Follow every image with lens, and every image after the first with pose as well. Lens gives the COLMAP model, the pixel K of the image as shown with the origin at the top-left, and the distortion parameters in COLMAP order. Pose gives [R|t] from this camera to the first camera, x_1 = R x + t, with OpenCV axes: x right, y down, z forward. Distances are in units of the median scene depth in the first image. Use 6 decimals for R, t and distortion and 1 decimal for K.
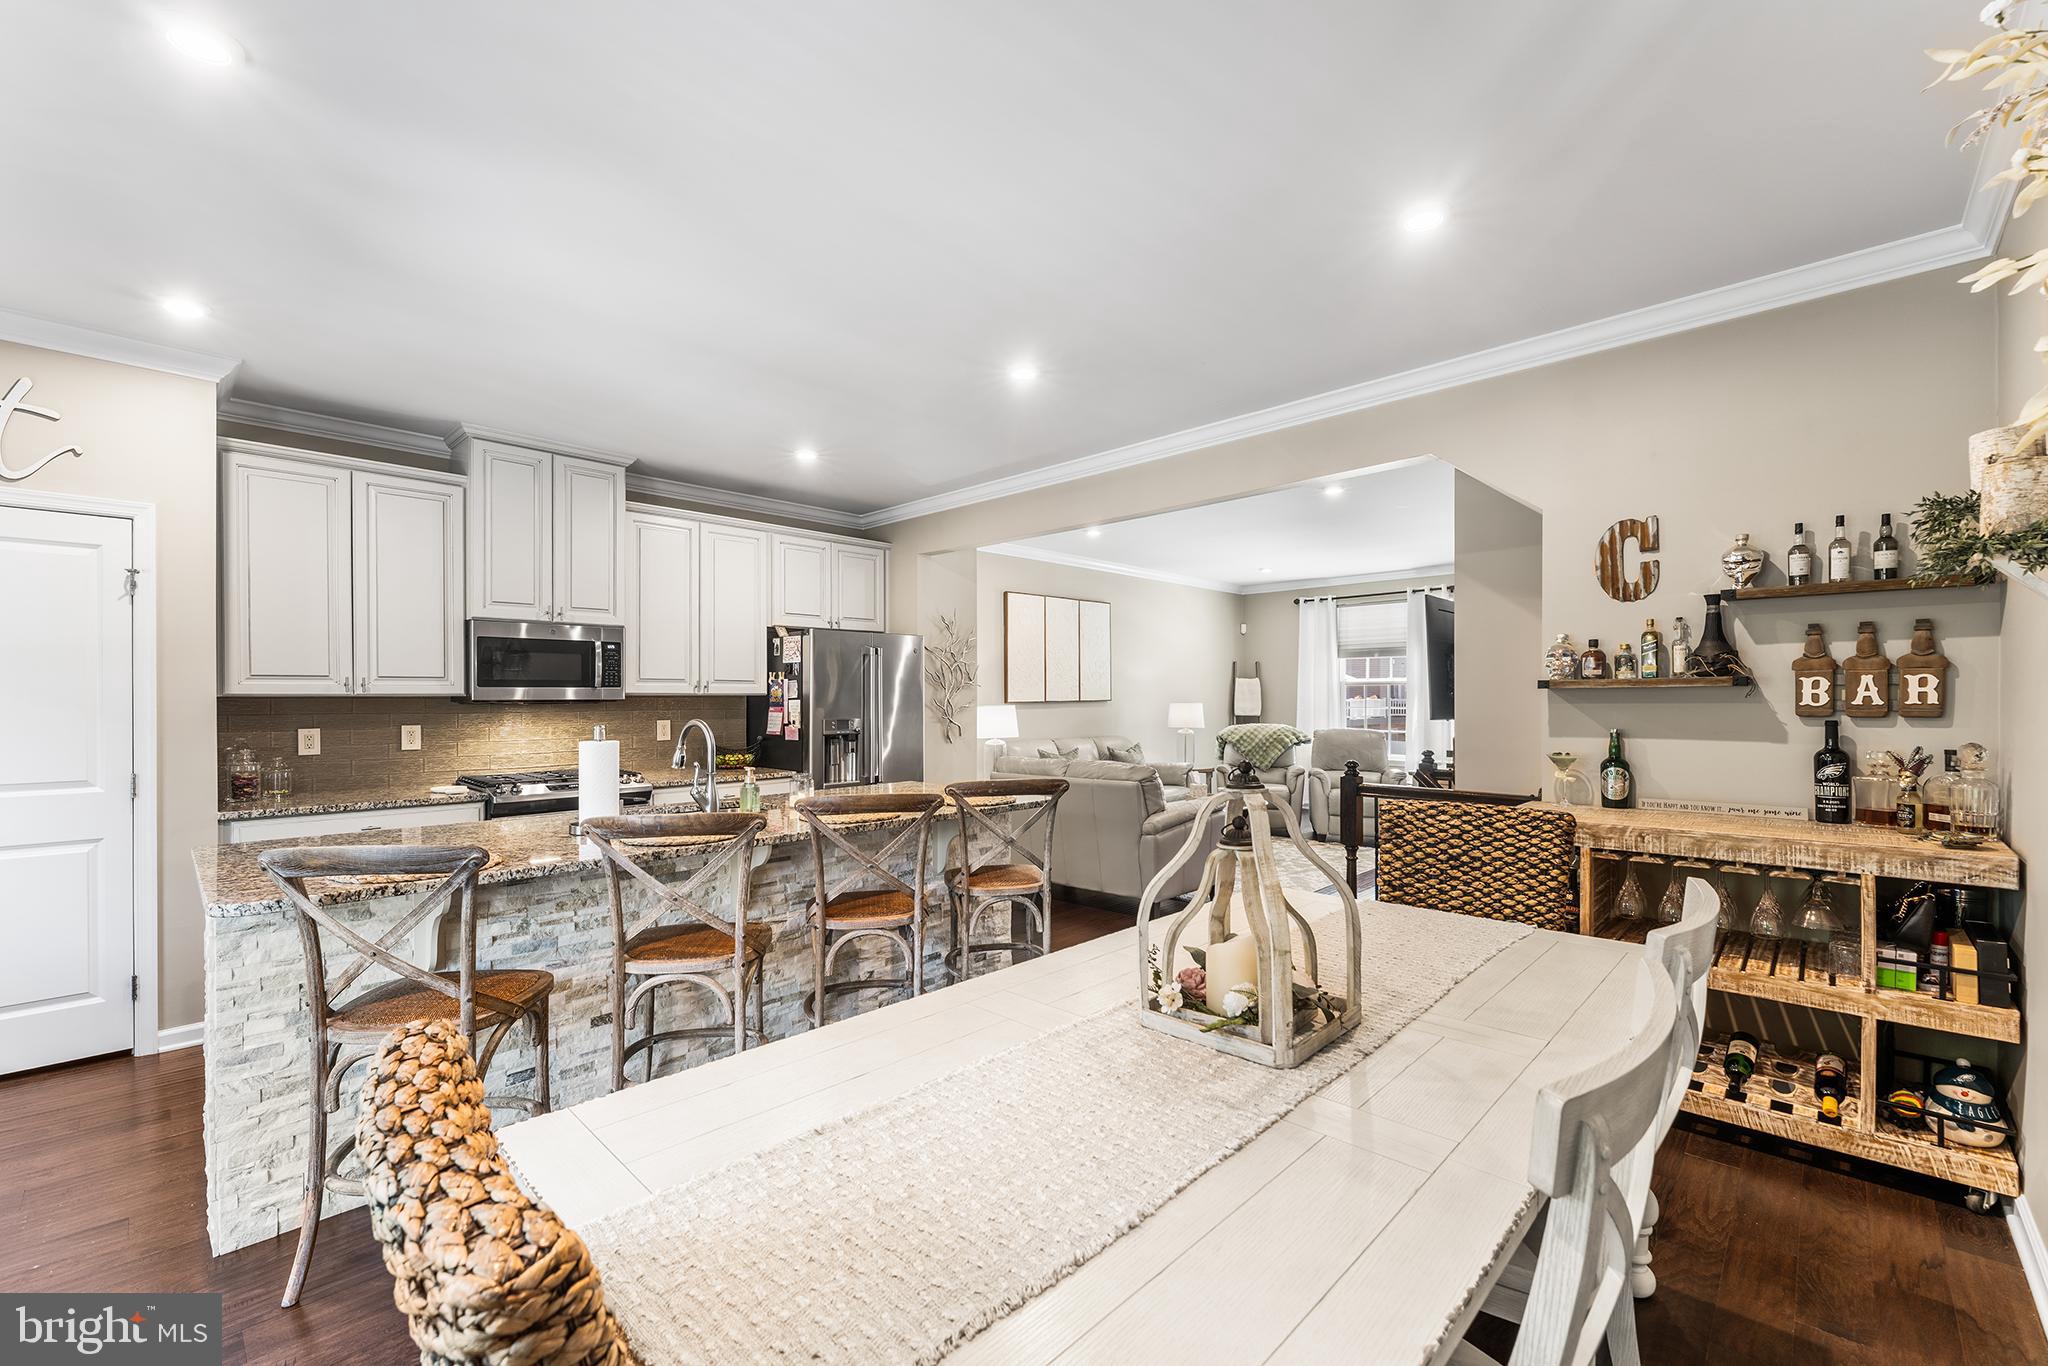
lens RADIAL K [[833.3, 0, 1010.9], [0, 833.3, 701.6], [0, 0, 1]] dist [-0.000358, -0.001123]
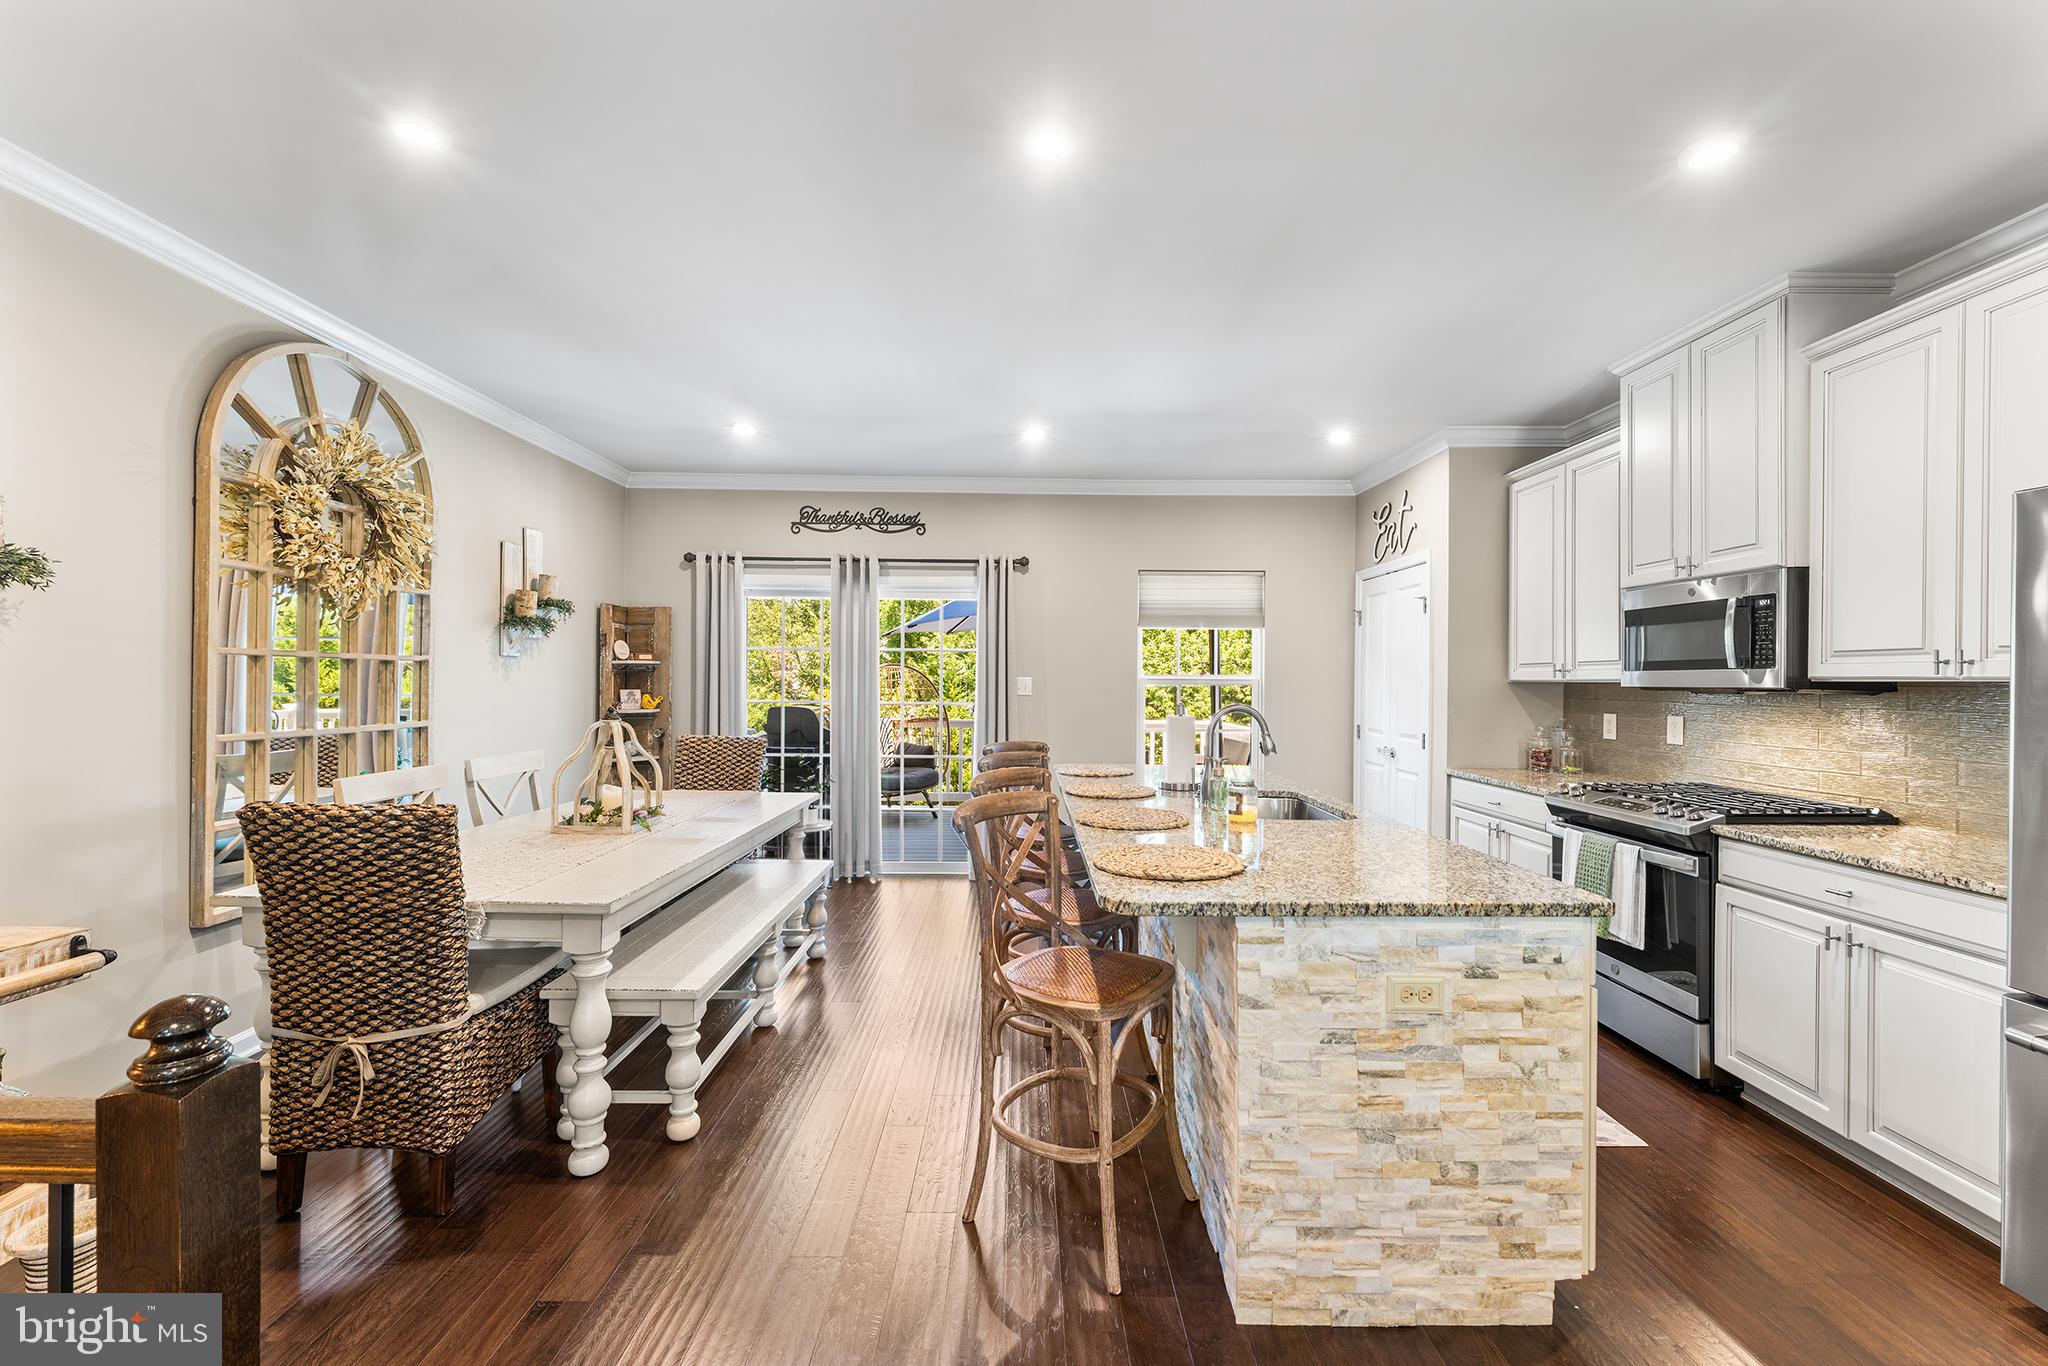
lens RADIAL K [[833.3, 0, 1026.4], [0, 833.3, 684.3], [0, 0, 1]] dist [-0.000358, -0.001123]
pose [[-0.711558, 0.003502, -0.702619, 0.356143], [-0.005408, 0.999931, 0.010461, -0.009454], [0.702607, 0.011243, -0.711489, 1.108635]]
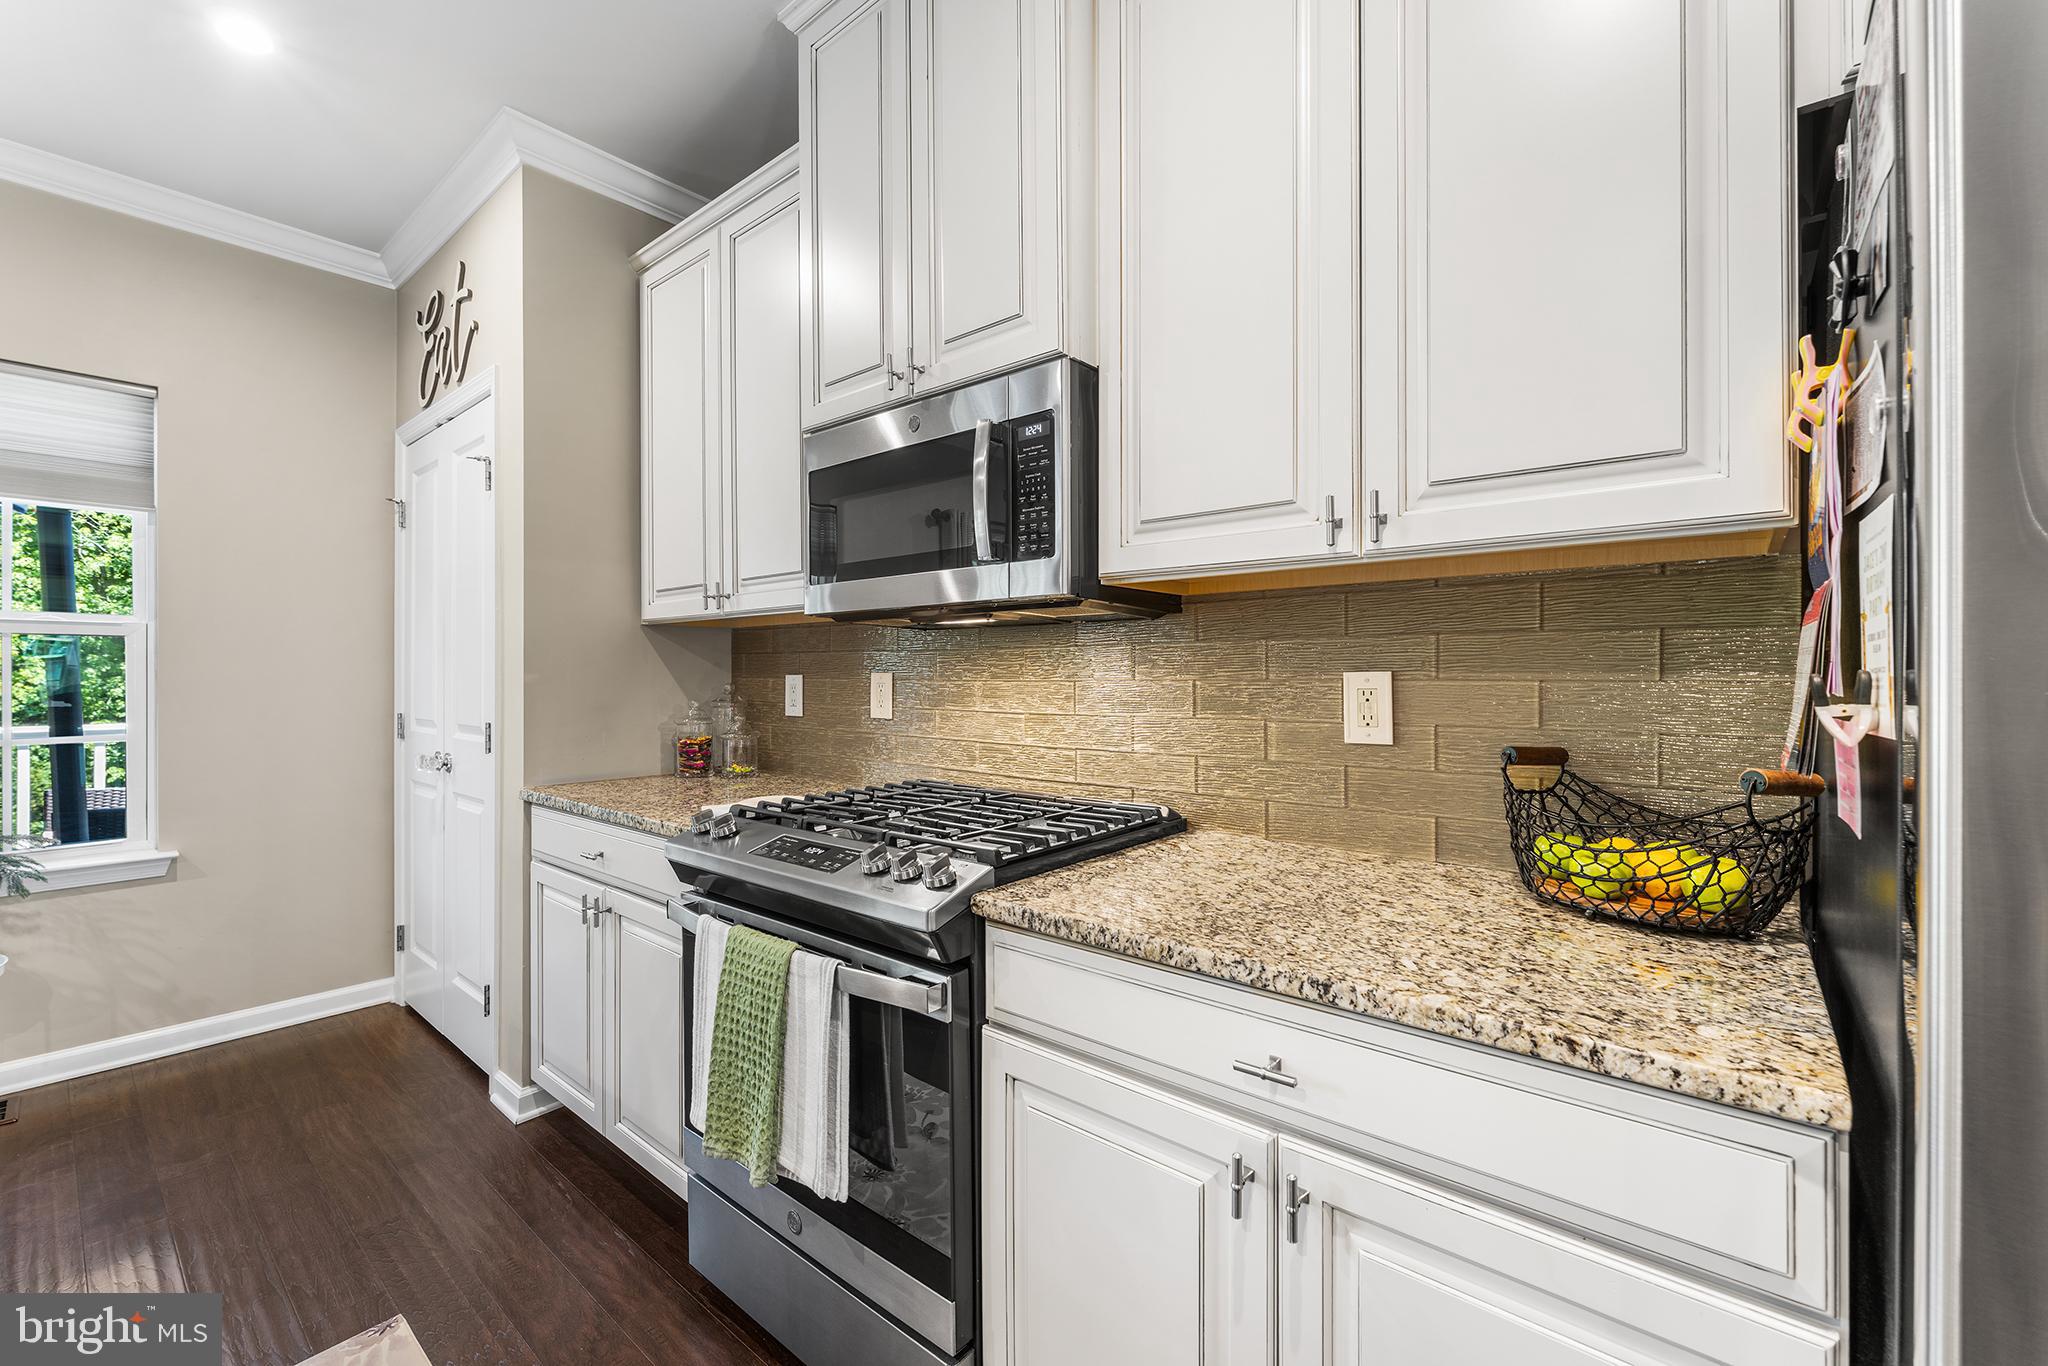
lens RADIAL K [[833.3, 0, 1031.7], [0, 833.3, 675.5], [0, 0, 1]] dist [-0.000358, -0.001123]
pose [[0.077189, 0.005801, -0.997000, -0.174660], [-0.002840, 0.999980, 0.005599, 0.026316], [0.997012, 0.002399, 0.077204, 1.024465]]
